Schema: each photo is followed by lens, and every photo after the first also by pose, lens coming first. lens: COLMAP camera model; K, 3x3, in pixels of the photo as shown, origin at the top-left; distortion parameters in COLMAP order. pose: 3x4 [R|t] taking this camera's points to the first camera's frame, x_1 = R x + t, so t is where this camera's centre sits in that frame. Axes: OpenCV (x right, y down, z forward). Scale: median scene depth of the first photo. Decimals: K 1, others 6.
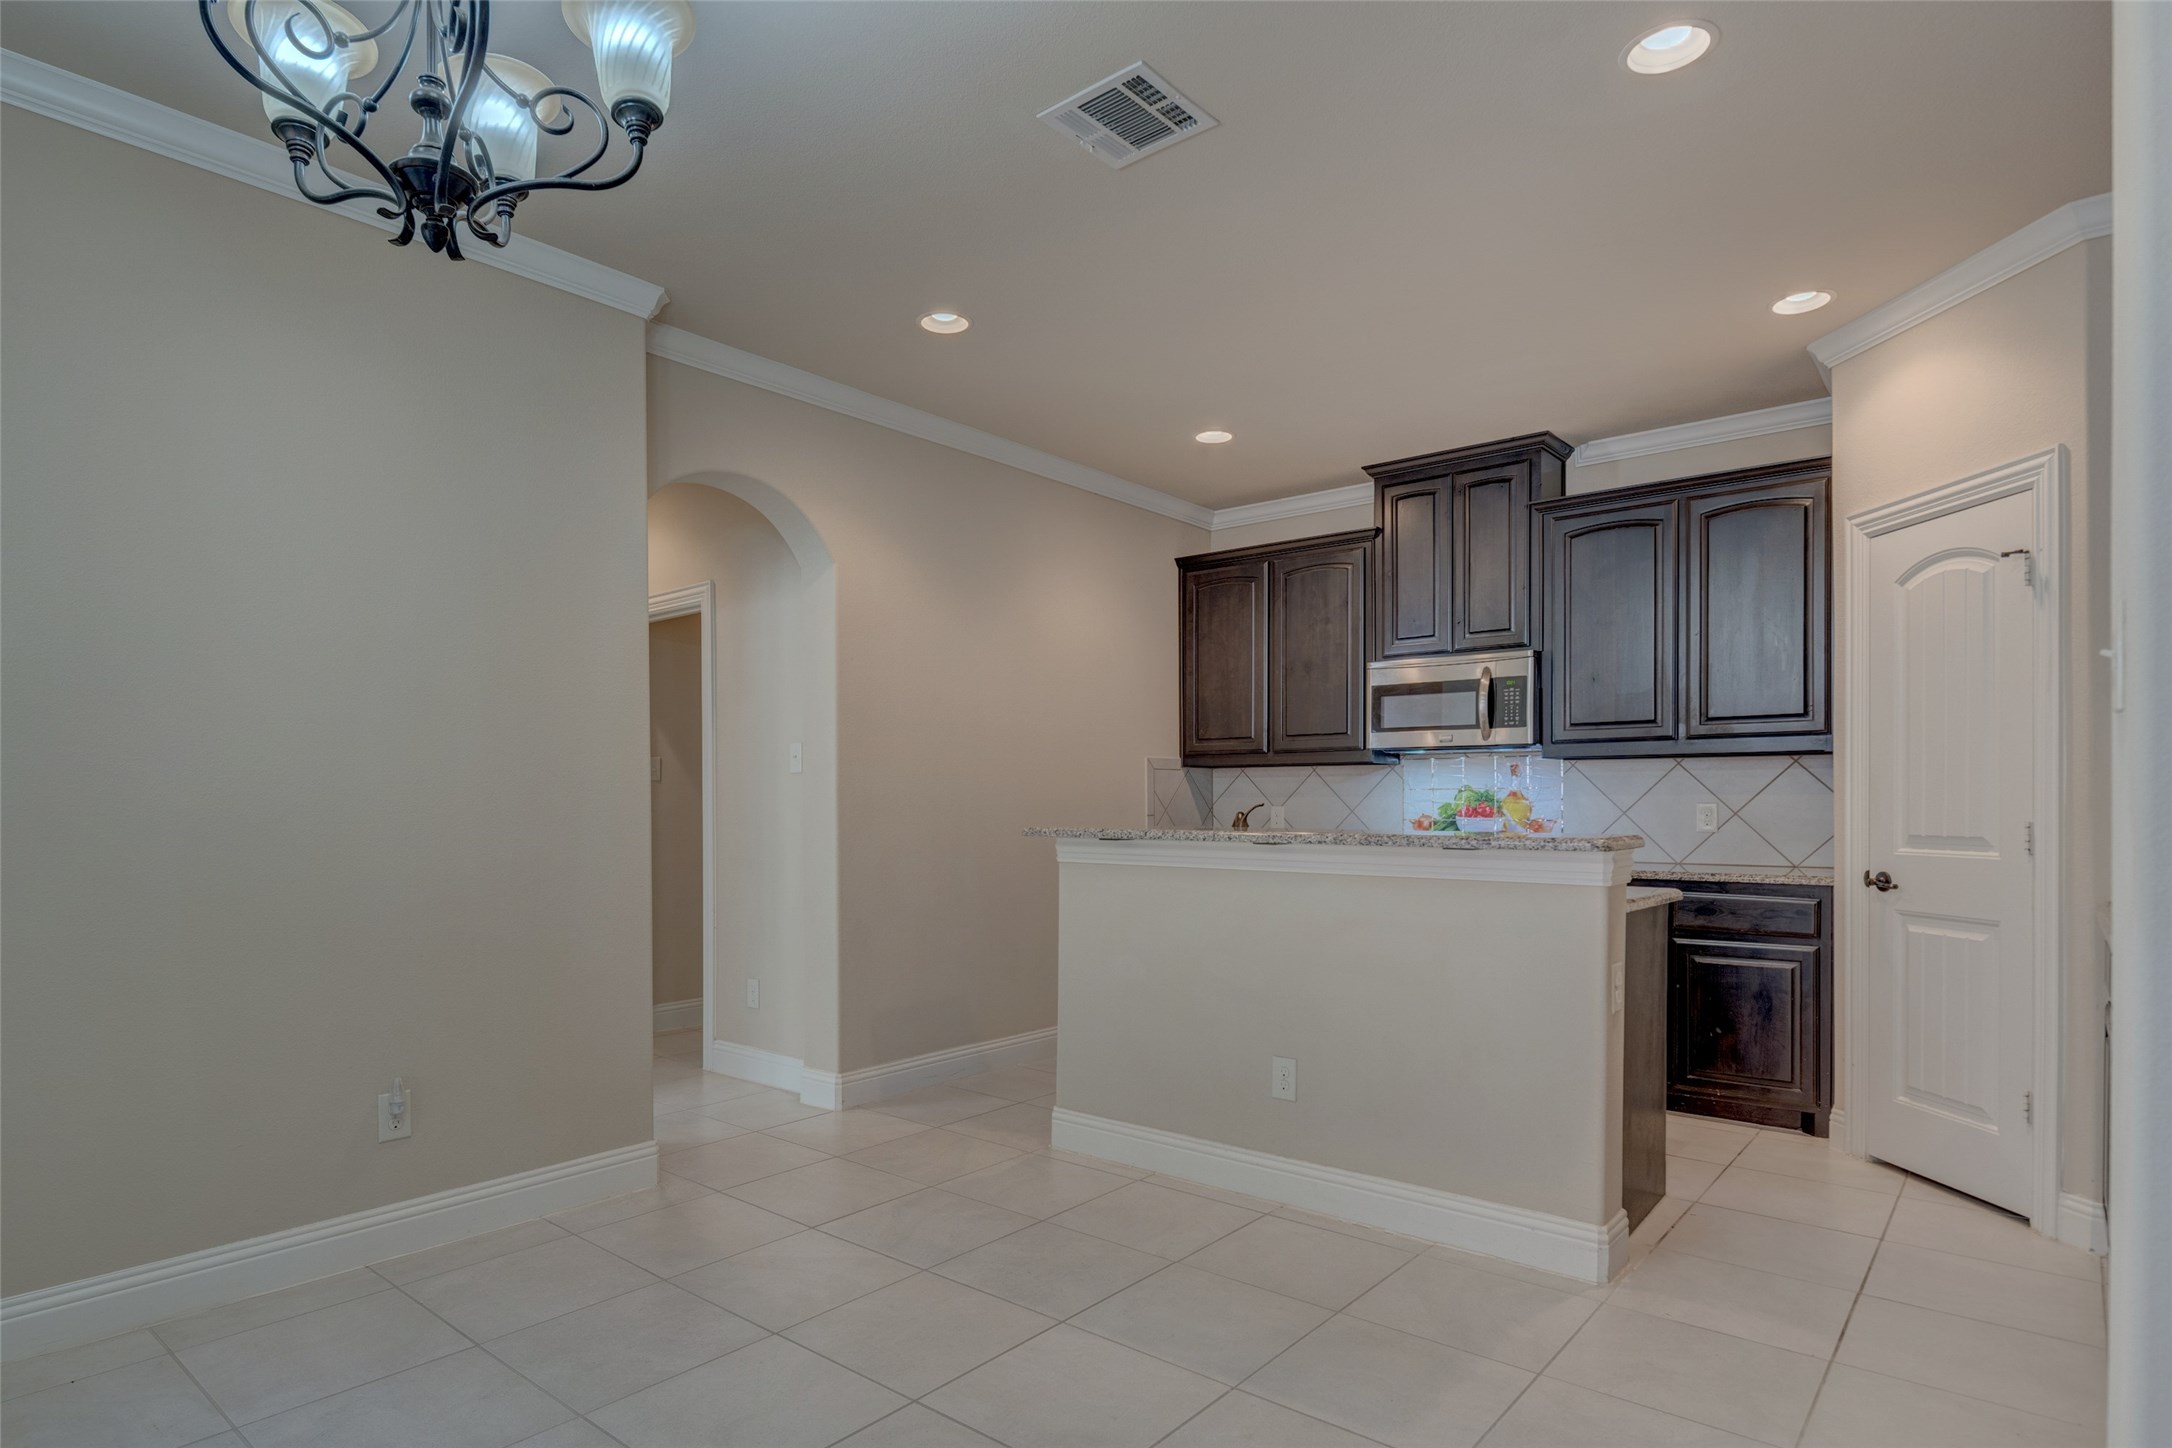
lens RADIAL K [[1182.7, 0, 1078.8], [0, 1182.7, 798.5], [0, 0, 1]] dist [0.005894, 0.001689]
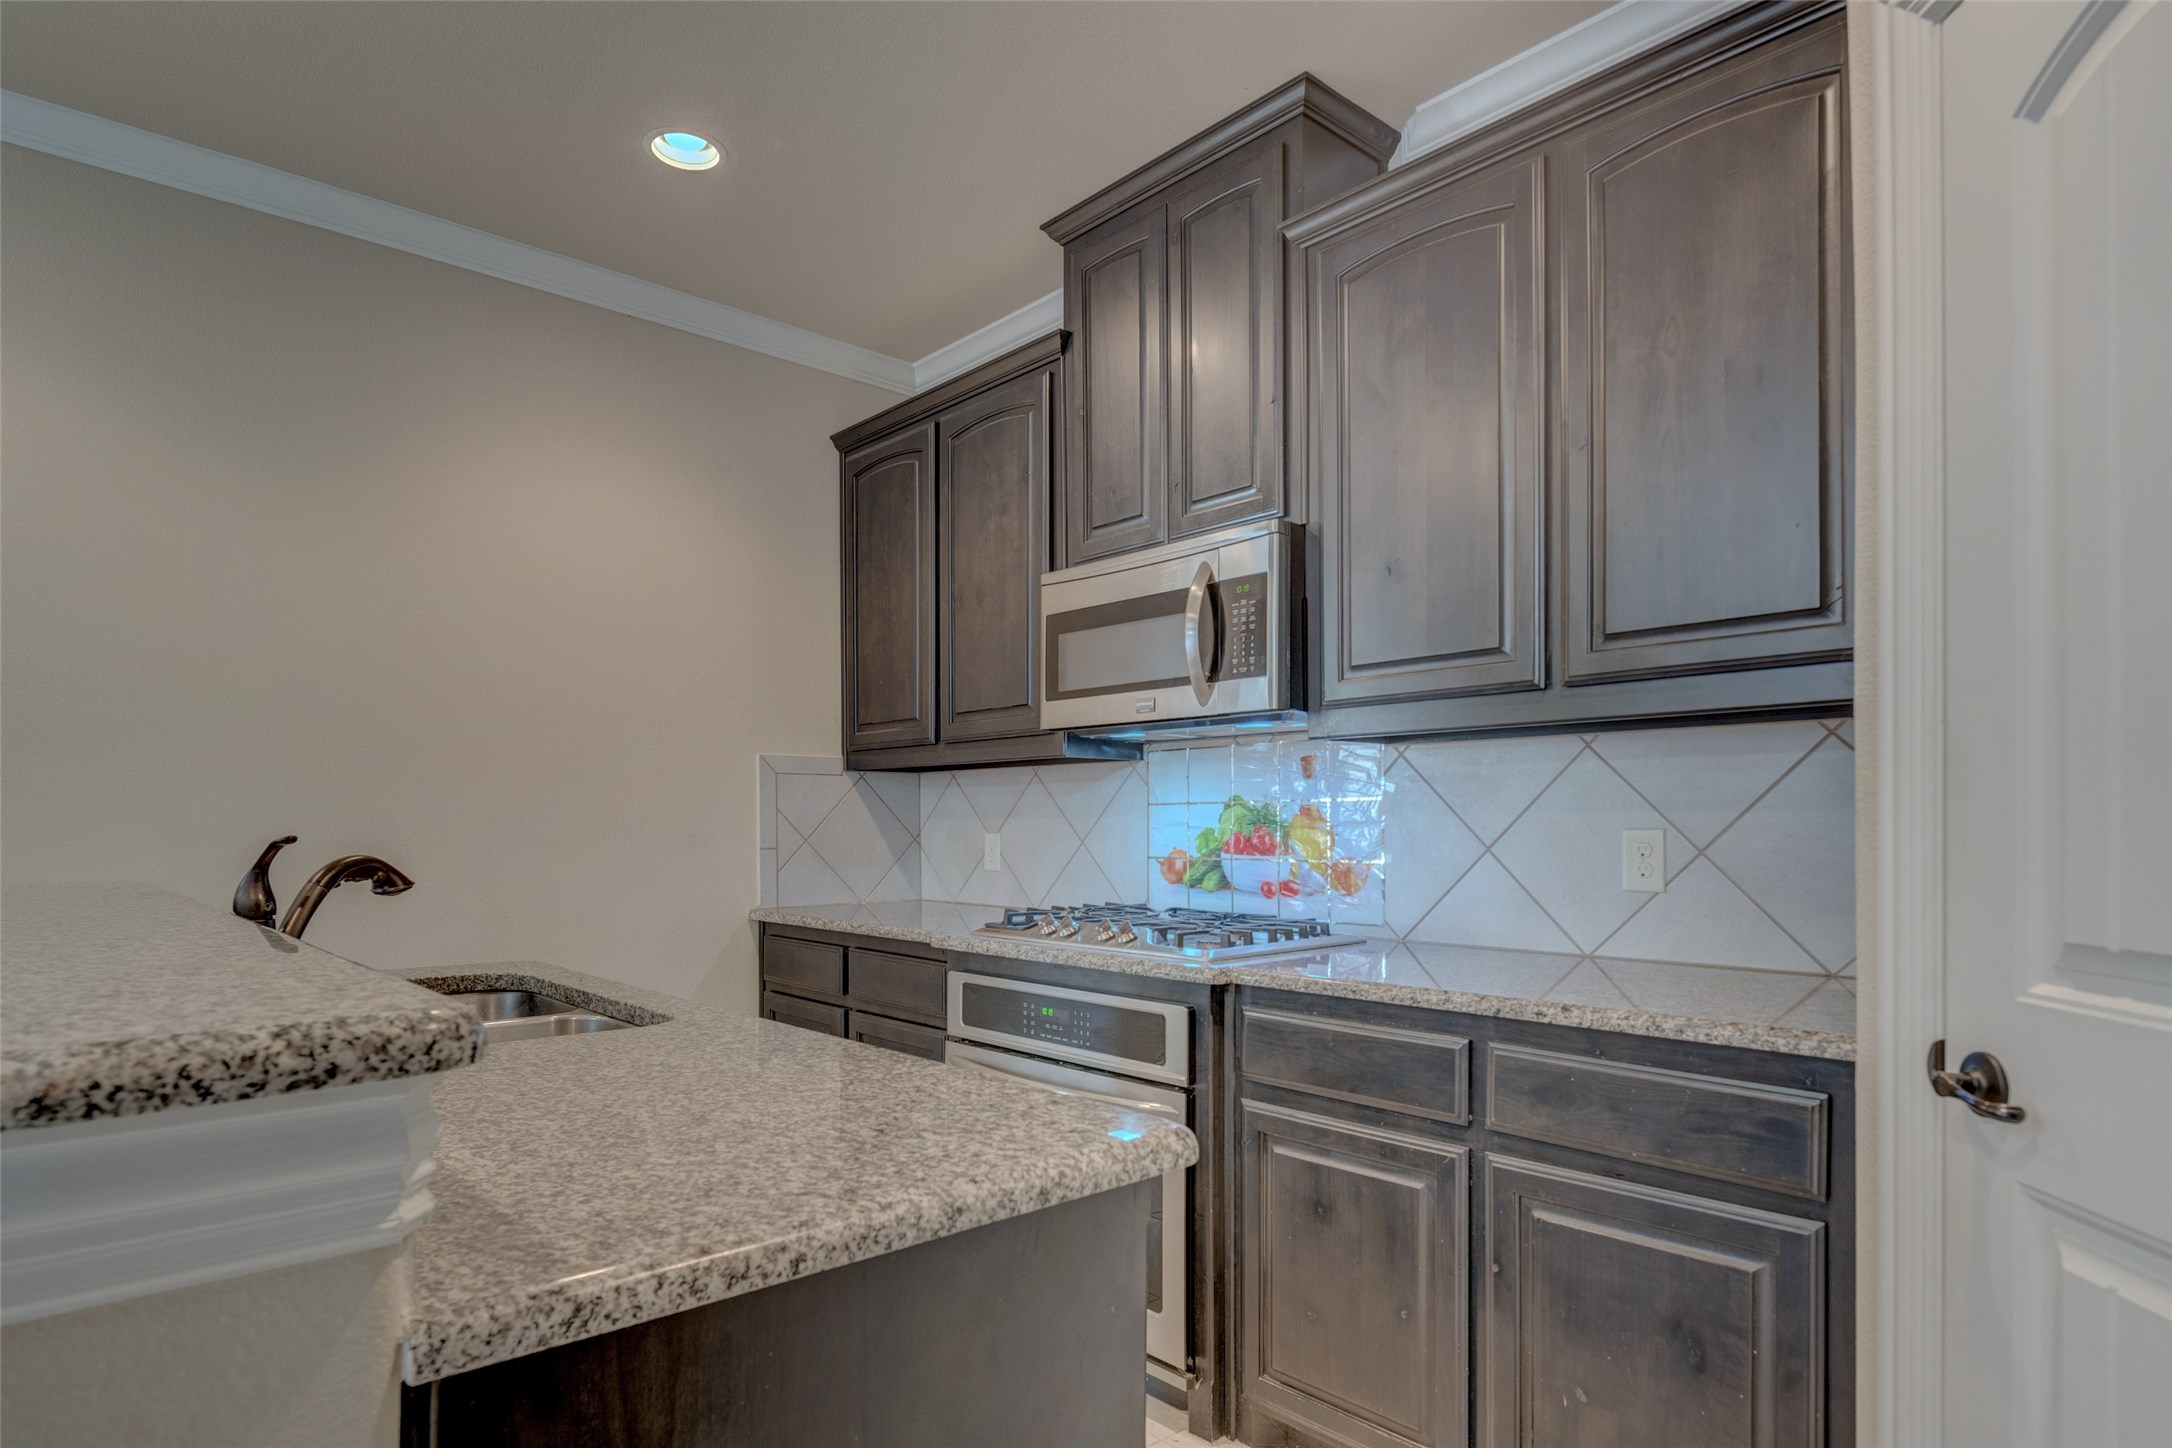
lens RADIAL K [[1182.7, 0, 1075.0], [0, 1182.7, 814.4], [0, 0, 1]] dist [0.005894, 0.001689]
pose [[0.987771, -0.005109, -0.155827, 0.356511], [0.004718, 0.999985, -0.002878, -0.001392], [0.155839, 0.002107, 0.987780, 0.473900]]
